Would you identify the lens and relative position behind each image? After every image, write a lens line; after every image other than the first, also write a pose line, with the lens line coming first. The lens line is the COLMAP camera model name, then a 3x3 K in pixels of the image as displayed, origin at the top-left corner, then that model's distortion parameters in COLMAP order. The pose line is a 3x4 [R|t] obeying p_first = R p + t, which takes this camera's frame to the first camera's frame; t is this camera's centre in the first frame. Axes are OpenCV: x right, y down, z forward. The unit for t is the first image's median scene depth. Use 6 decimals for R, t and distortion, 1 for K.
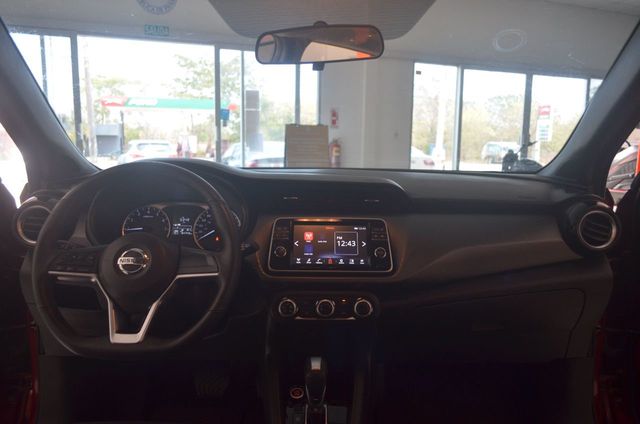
lens RADIAL K [[500.4, 0, 316.2], [0, 500.4, 212.4], [0, 0, 1]] dist [0.005619, -0.009517]
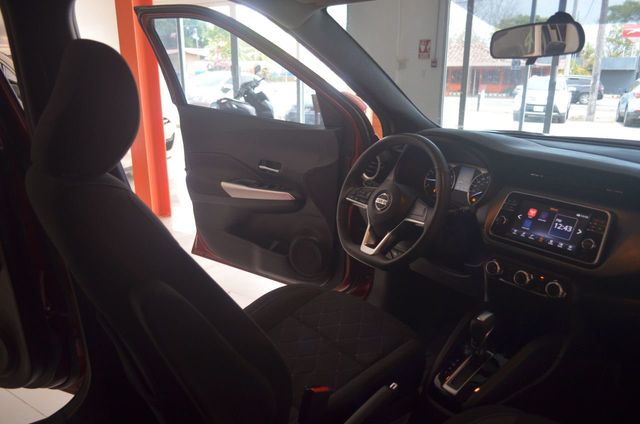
lens RADIAL K [[500.4, 0, 319.8], [0, 500.4, 211.9], [0, 0, 1]] dist [0.005619, -0.009517]
pose [[0.608322, 0.213582, -0.764413, 0.548903], [-0.117853, 0.976743, 0.179121, -0.096705], [0.784892, -0.018875, 0.619345, -0.039954]]
